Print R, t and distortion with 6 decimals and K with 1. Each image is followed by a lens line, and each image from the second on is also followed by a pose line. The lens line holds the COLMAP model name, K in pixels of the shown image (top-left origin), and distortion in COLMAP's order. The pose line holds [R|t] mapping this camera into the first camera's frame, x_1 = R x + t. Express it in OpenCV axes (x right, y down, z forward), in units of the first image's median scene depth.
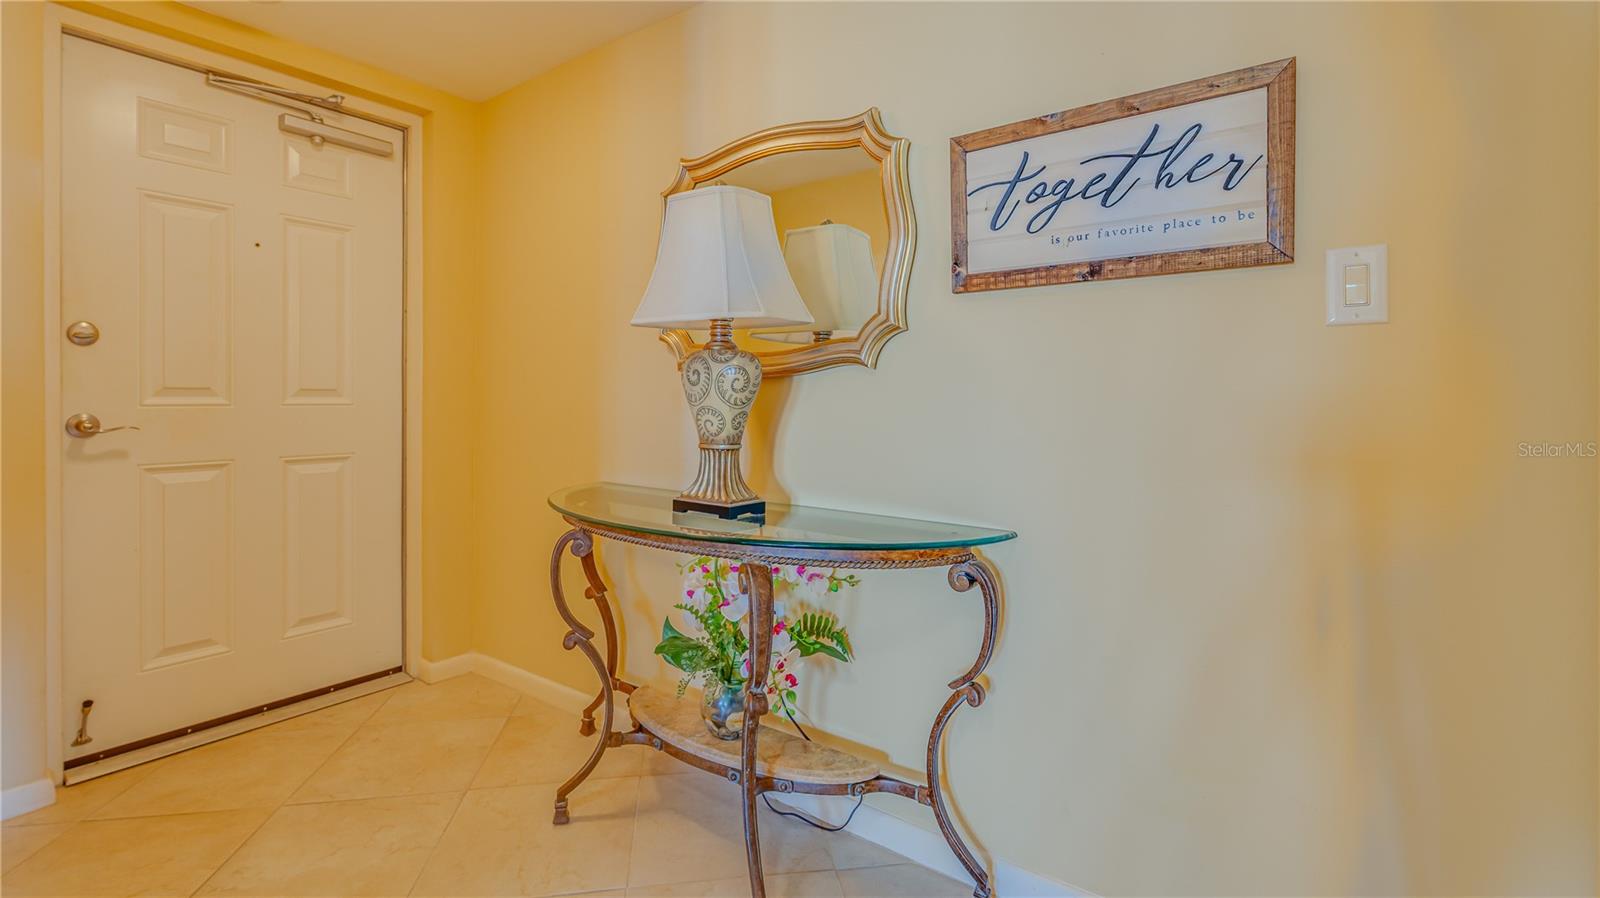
lens RADIAL K [[718.7, 0, 809.2], [0, 718.7, 399.0], [0, 0, 1]] dist [-0.003233, 0.000142]
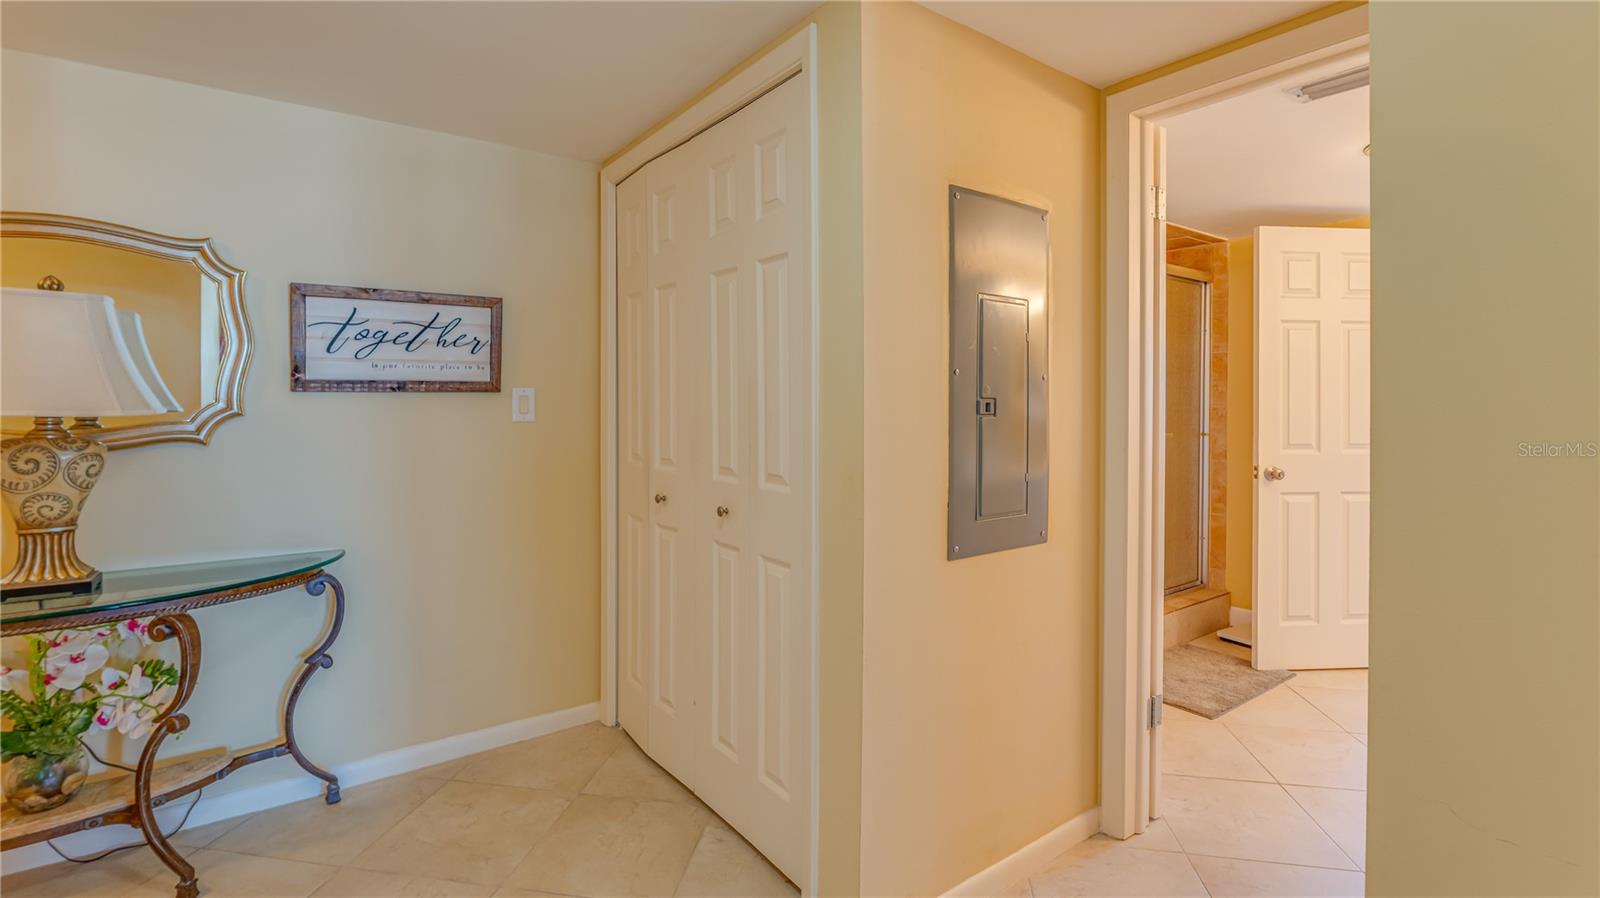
lens RADIAL K [[718.7, 0, 785.0], [0, 718.7, 405.5], [0, 0, 1]] dist [-0.003233, 0.000142]
pose [[0.318308, -0.013671, 0.947889, -0.910131], [0.002067, 0.999904, 0.013727, -0.149421], [-0.947985, -0.002410, 0.318306, -0.407857]]
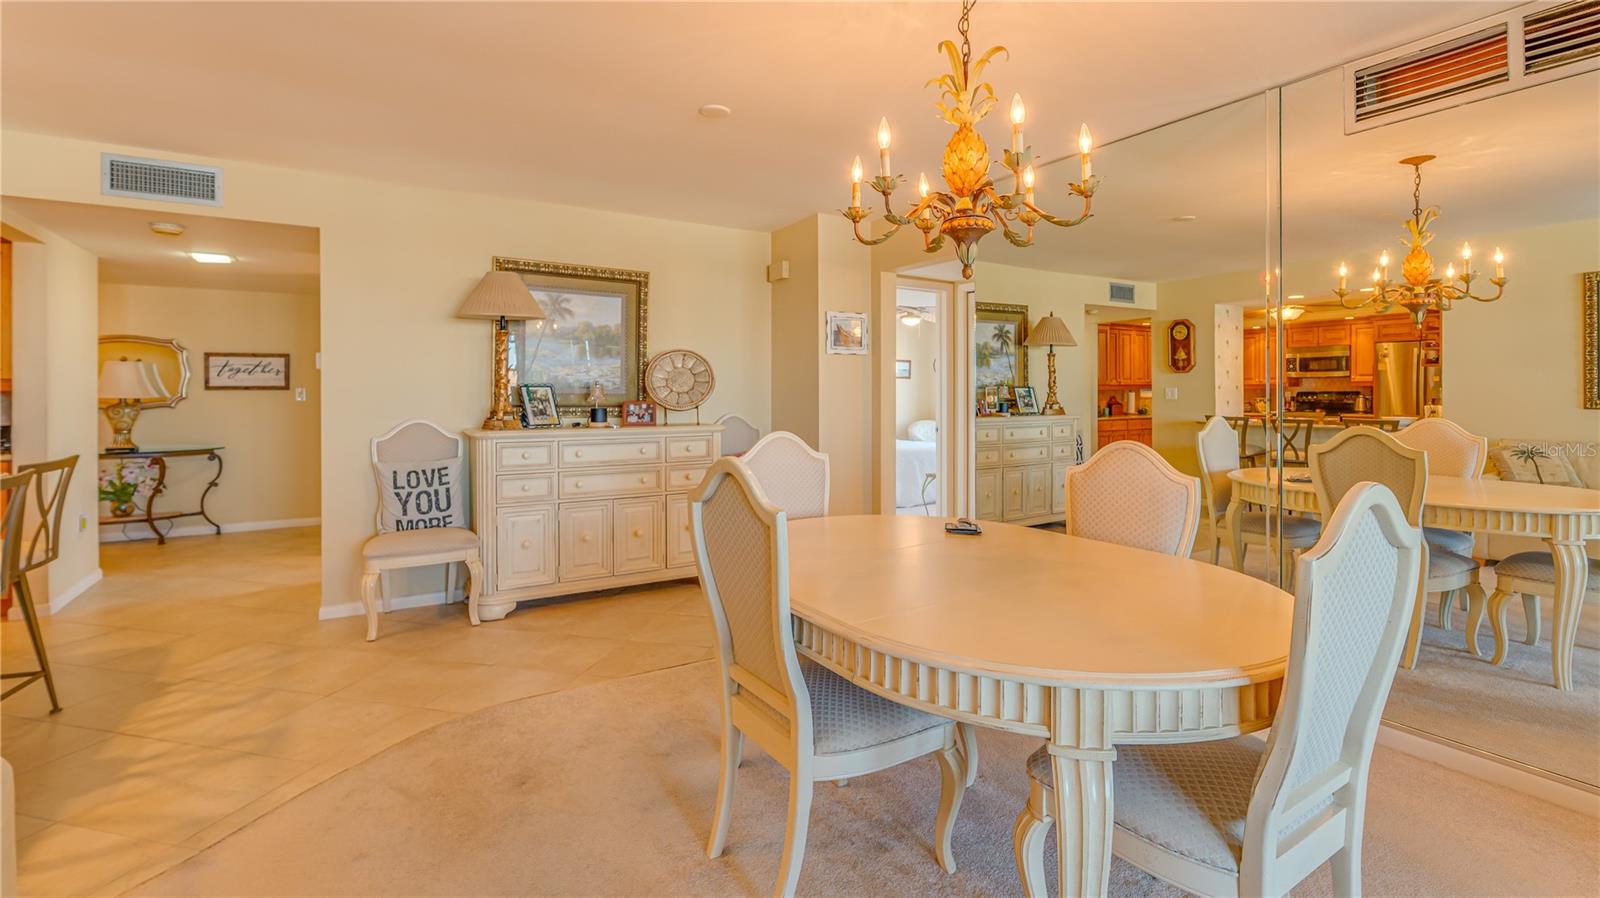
lens RADIAL K [[718.7, 0, 797.3], [0, 718.7, 396.5], [0, 0, 1]] dist [-0.003233, 0.000142]
pose [[0.387653, -0.013719, 0.921703, -2.445214], [0.003946, 0.999905, 0.013223, -0.165264], [-0.921797, -0.001489, 0.387671, -3.997630]]
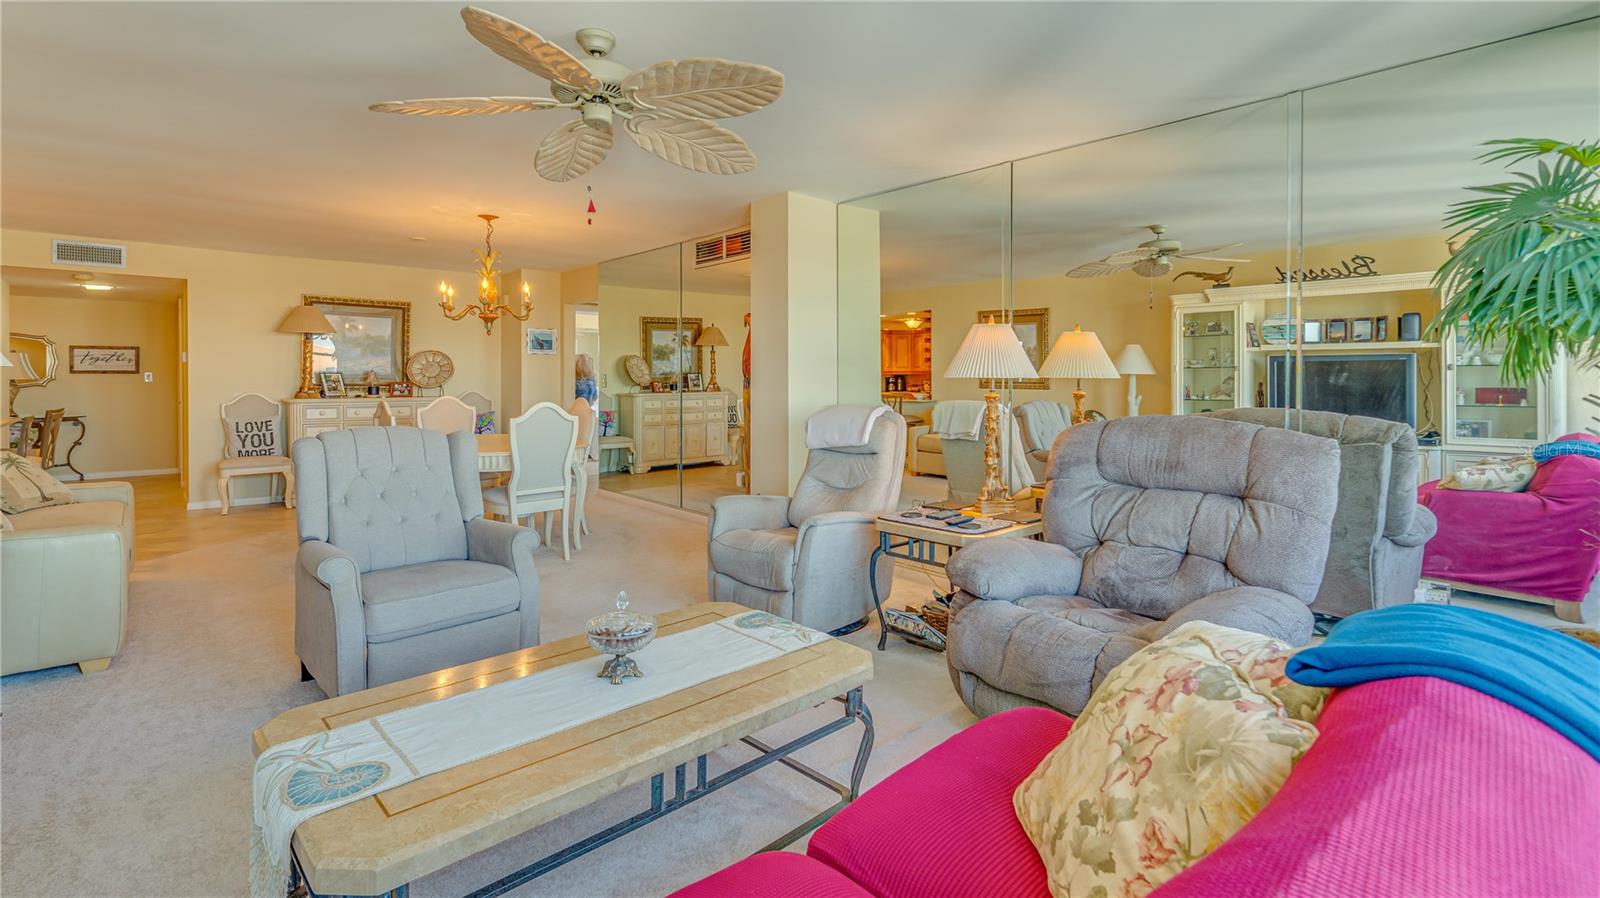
lens RADIAL K [[718.7, 0, 798.4], [0, 718.7, 382.7], [0, 0, 1]] dist [-0.003233, 0.000142]
pose [[0.213777, -0.017222, 0.976731, -4.304081], [-0.000724, 0.999842, 0.017788, -0.195774], [-0.976882, -0.004510, 0.213731, -6.098261]]
